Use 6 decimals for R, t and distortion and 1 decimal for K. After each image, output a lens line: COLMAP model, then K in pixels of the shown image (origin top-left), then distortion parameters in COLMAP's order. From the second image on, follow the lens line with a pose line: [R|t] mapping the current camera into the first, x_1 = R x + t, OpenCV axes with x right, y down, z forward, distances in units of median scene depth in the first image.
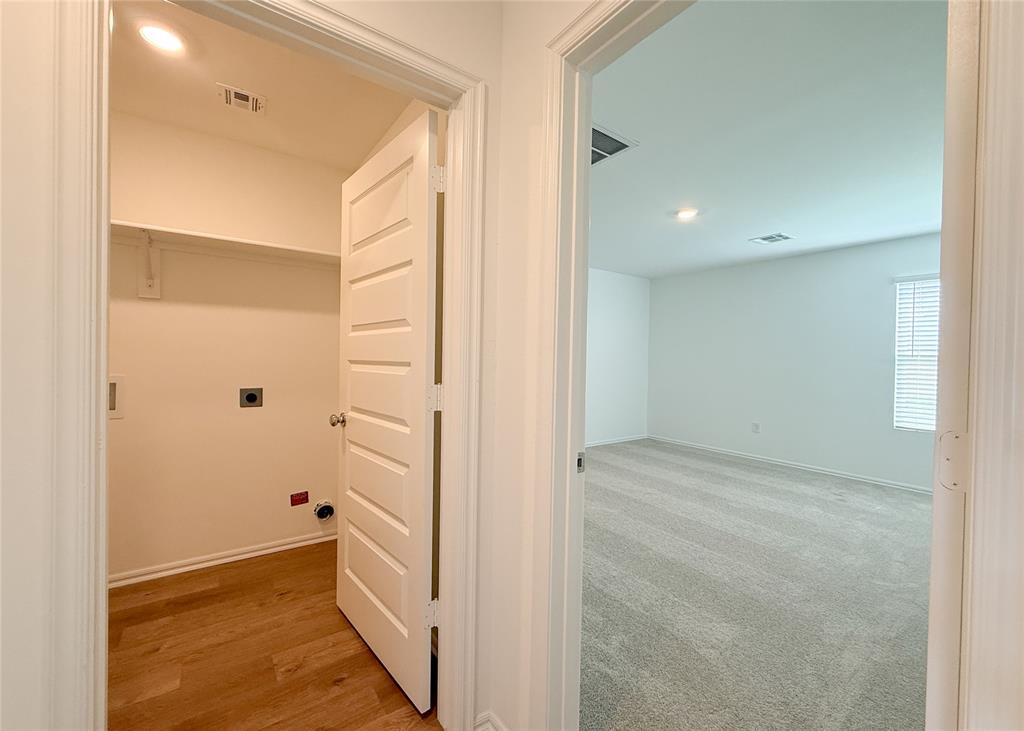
lens RADIAL K [[420.2, 0, 508.2], [0, 420.2, 362.0], [0, 0, 1]] dist [0.000982, -0.000155]
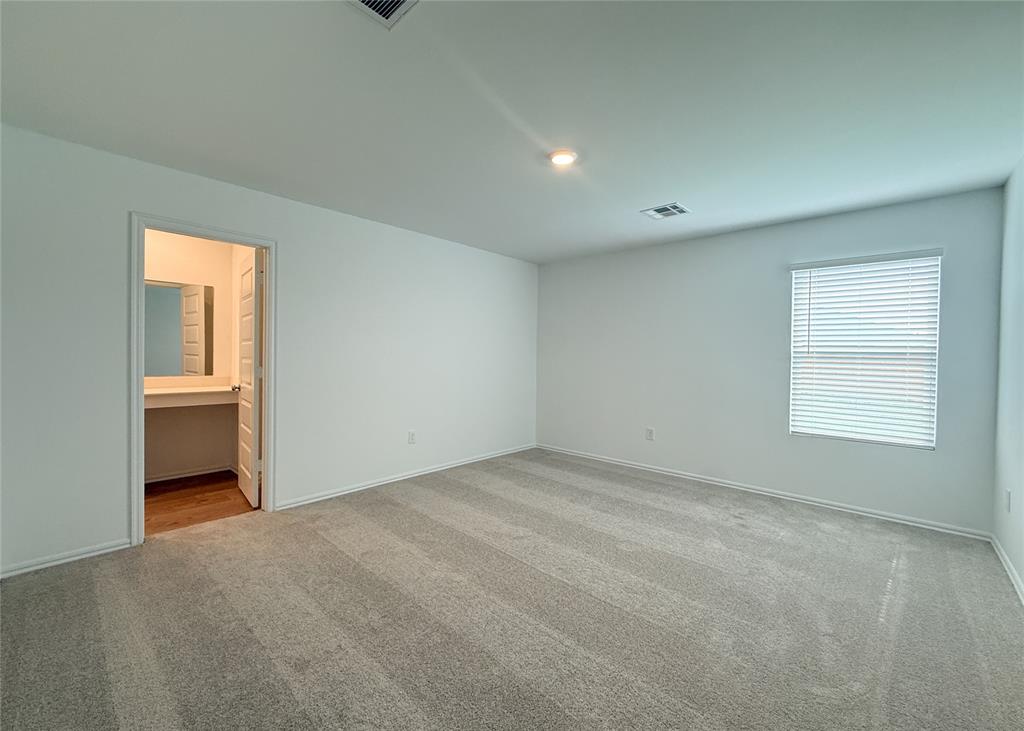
lens RADIAL K [[420.2, 0, 508.2], [0, 420.2, 362.0], [0, 0, 1]] dist [0.000982, -0.000155]
pose [[0.978266, -0.006525, 0.207251, 0.163260], [0.005292, 0.999965, 0.006503, -0.003937], [-0.207286, -0.005265, 0.978266, 0.276805]]
